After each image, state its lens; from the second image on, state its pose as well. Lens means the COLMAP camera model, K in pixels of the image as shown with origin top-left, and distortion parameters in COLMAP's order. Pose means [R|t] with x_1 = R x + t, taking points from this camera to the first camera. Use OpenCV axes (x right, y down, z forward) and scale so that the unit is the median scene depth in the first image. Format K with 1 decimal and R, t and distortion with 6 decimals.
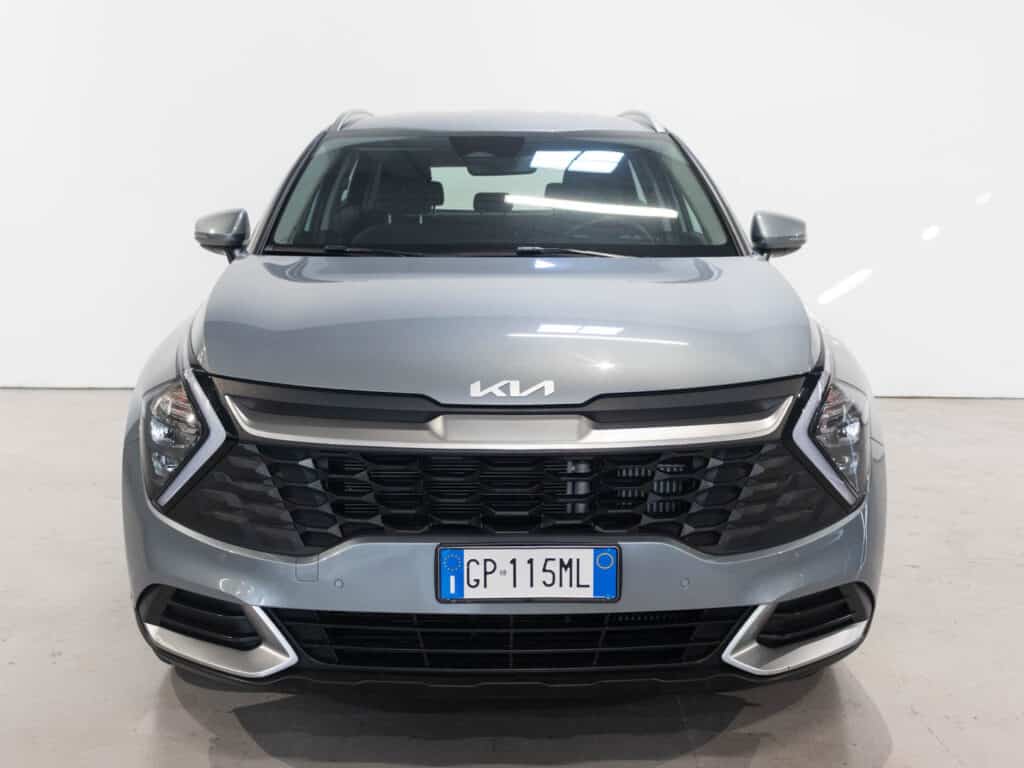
lens RADIAL K [[1068.0, 0, 512.0], [0, 1068.0, 384.0], [0, 0, 1]] dist [-0.000879, -0.001344]
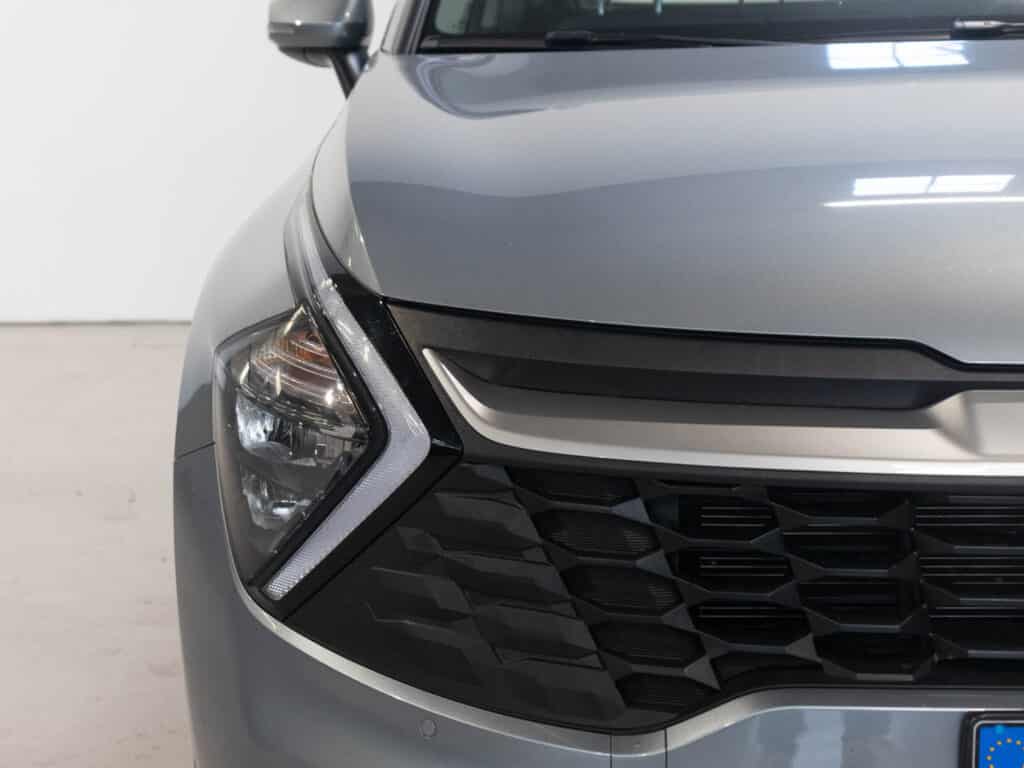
lens RADIAL K [[1509.3, 0, 512.0], [0, 1509.3, 384.0], [0, 0, 1]] dist [-0.003075, 0.005740]
pose [[0.997230, -0.010419, -0.073651, -0.189833], [0.014156, 0.998629, 0.050400, -0.004894], [0.073025, -0.051303, 0.996010, 0.405863]]
